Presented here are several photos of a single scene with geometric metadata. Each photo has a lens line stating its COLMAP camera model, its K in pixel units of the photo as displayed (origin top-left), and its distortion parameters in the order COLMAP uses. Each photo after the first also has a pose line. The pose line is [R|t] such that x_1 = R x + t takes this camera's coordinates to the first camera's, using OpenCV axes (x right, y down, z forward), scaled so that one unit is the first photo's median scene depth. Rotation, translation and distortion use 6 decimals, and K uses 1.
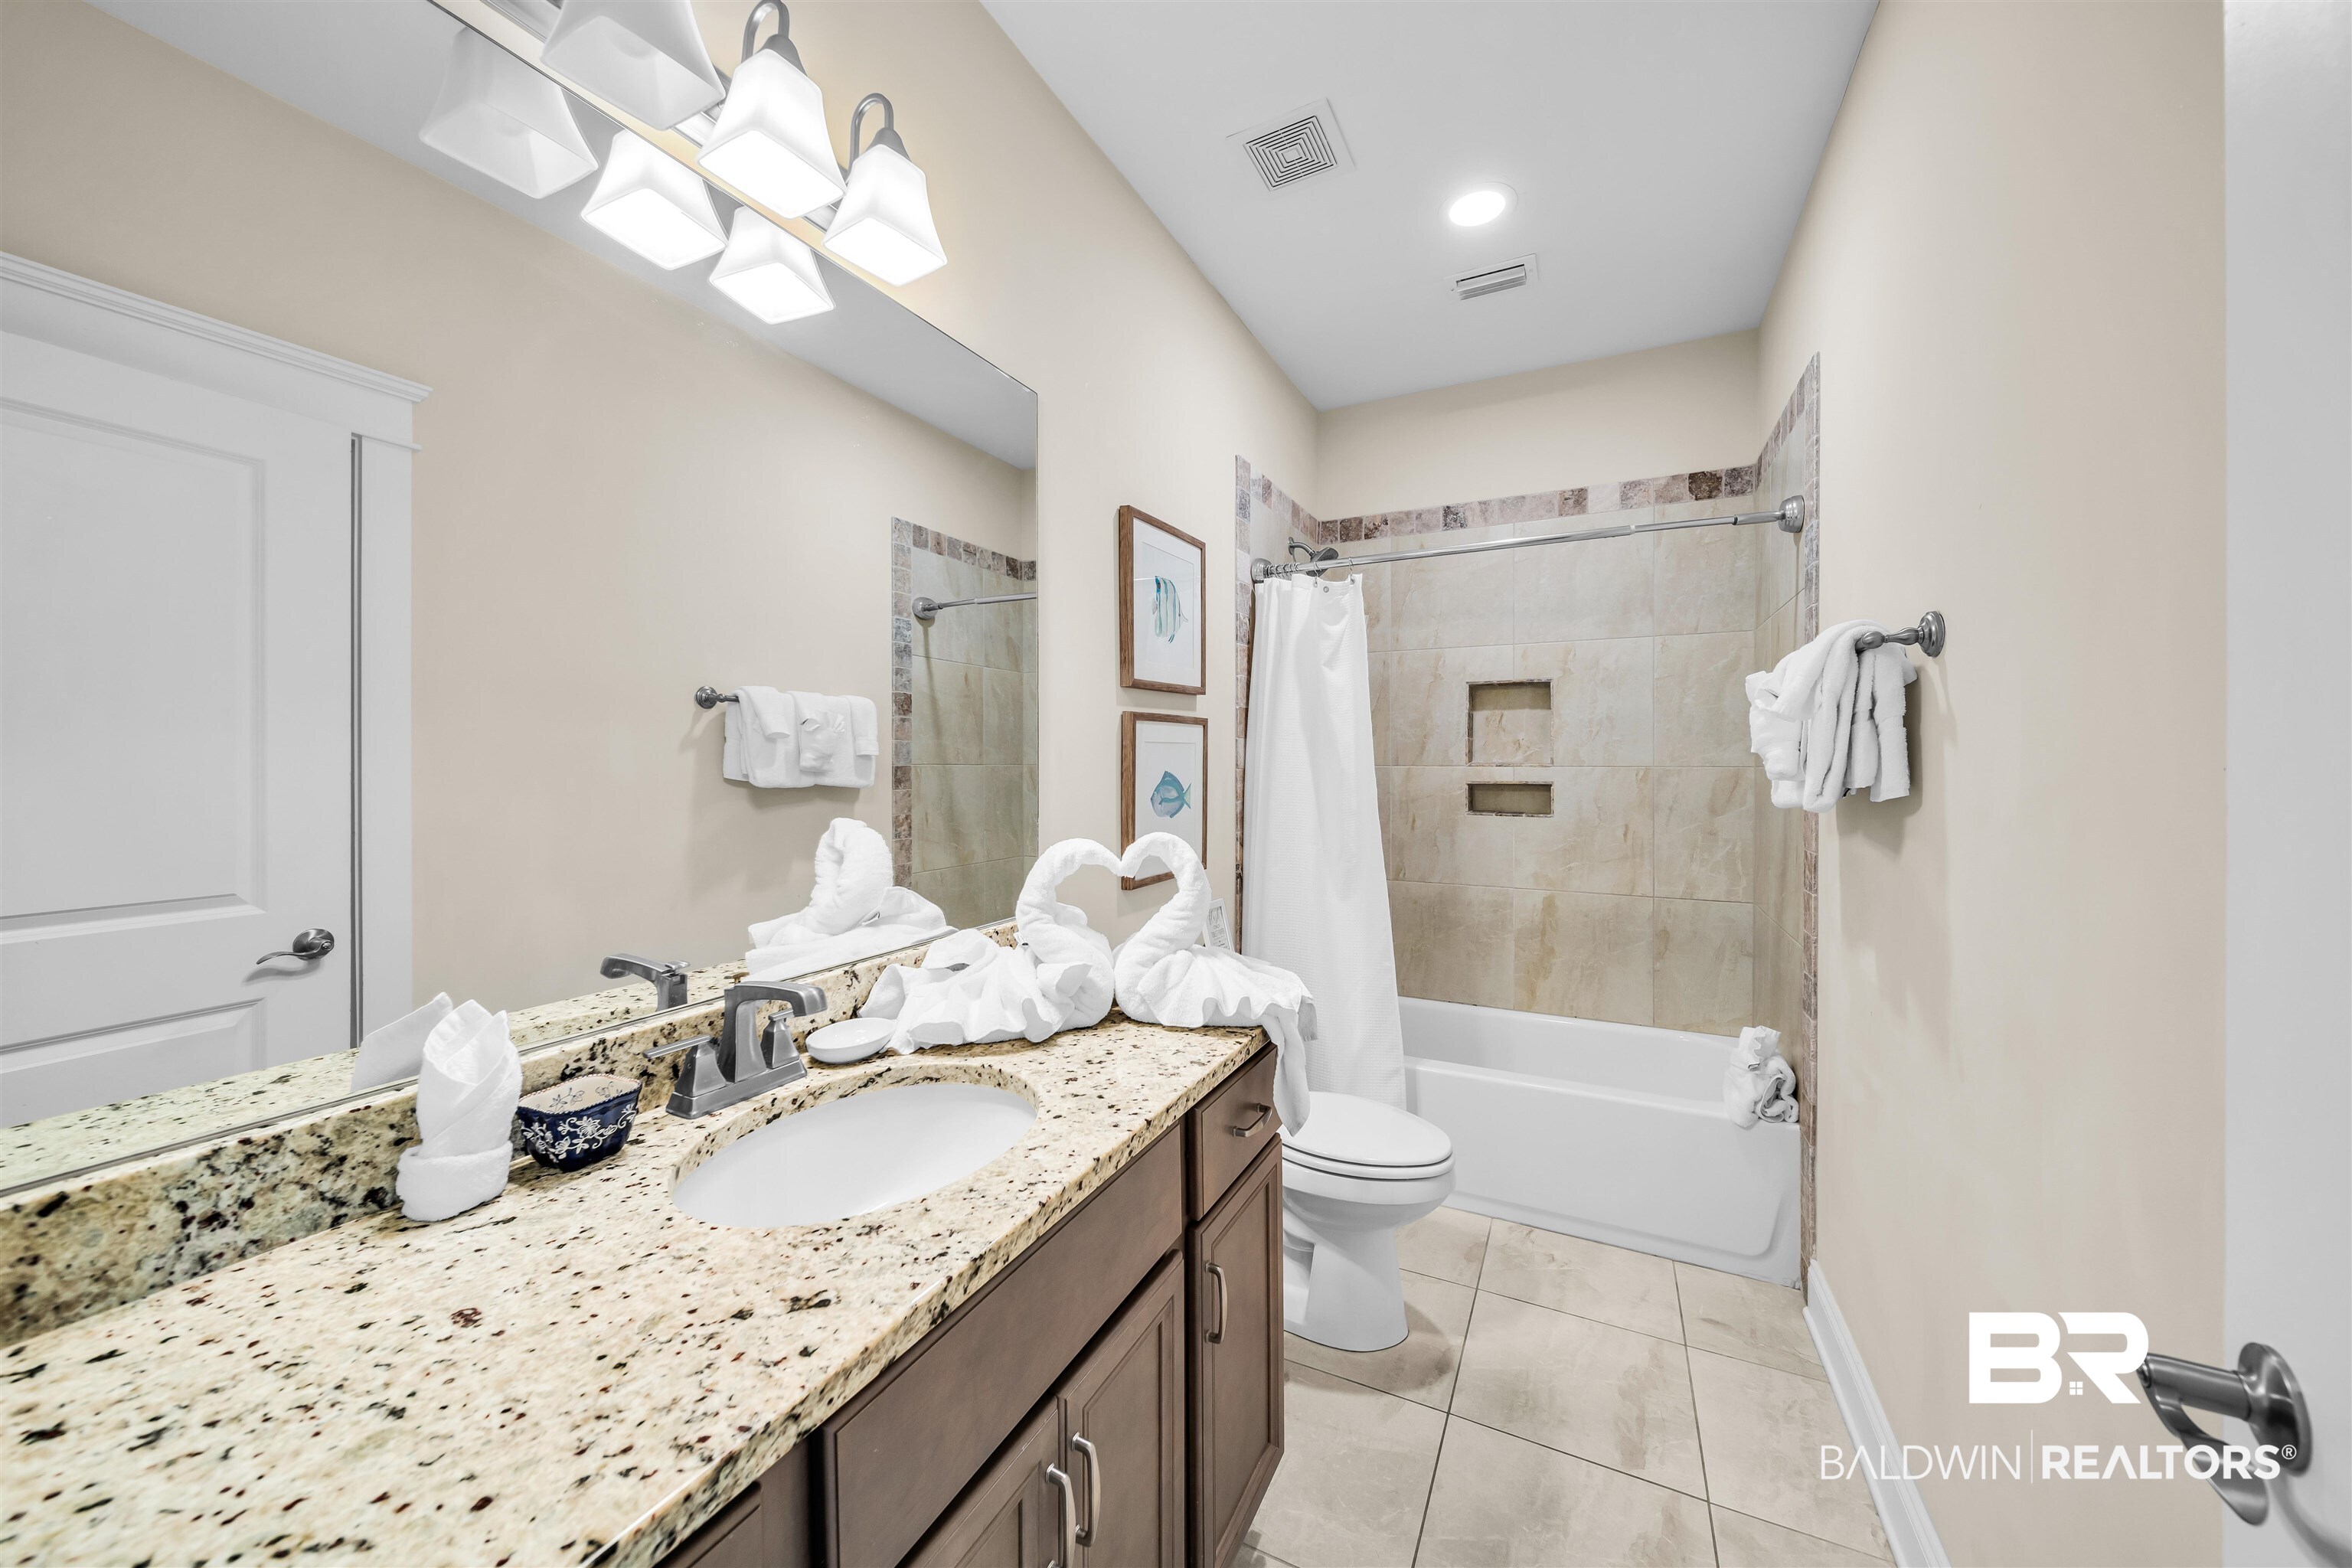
lens RADIAL K [[828.3, 0, 1174.8], [0, 828.3, 761.5], [0, 0, 1]] dist [0.000618, -0.000609]
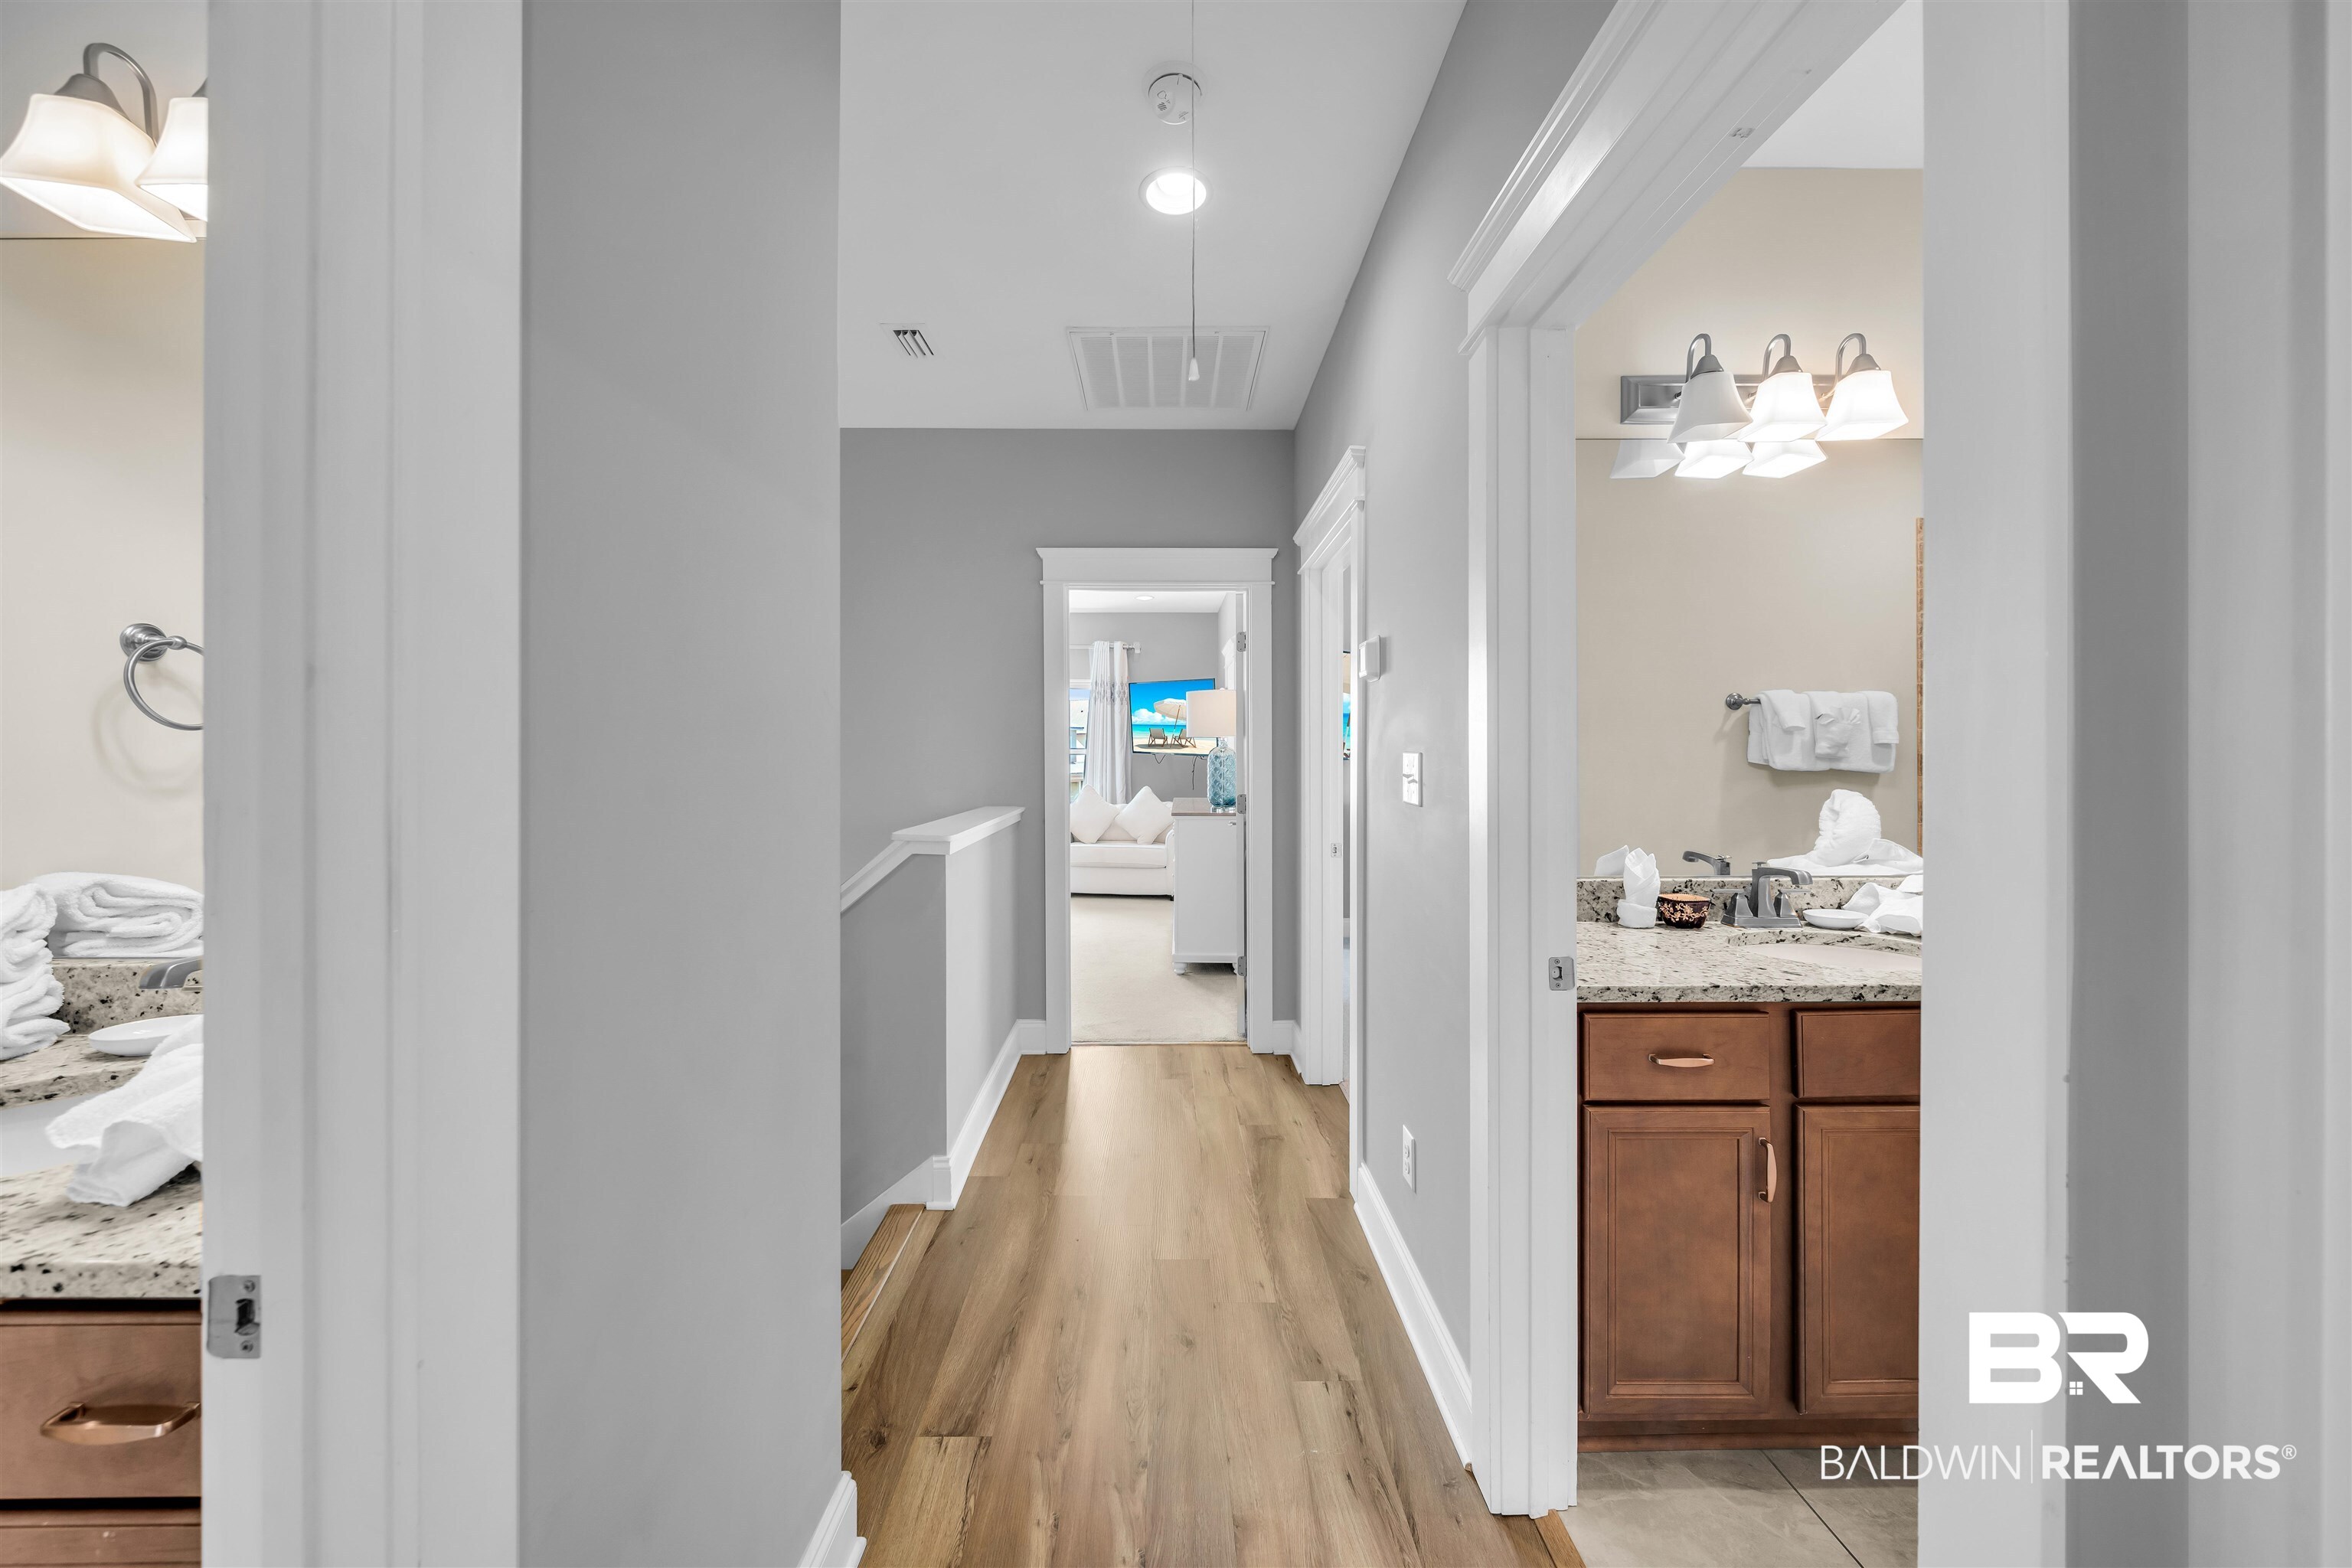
lens RADIAL K [[828.3, 0, 1165.4], [0, 828.3, 753.5], [0, 0, 1]] dist [0.000618, -0.000609]
pose [[0.446868, 0.002166, -0.894597, 0.540885], [0.001775, 0.999993, 0.003308, 0.001108], [0.894598, -0.003066, 0.446861, -1.026299]]
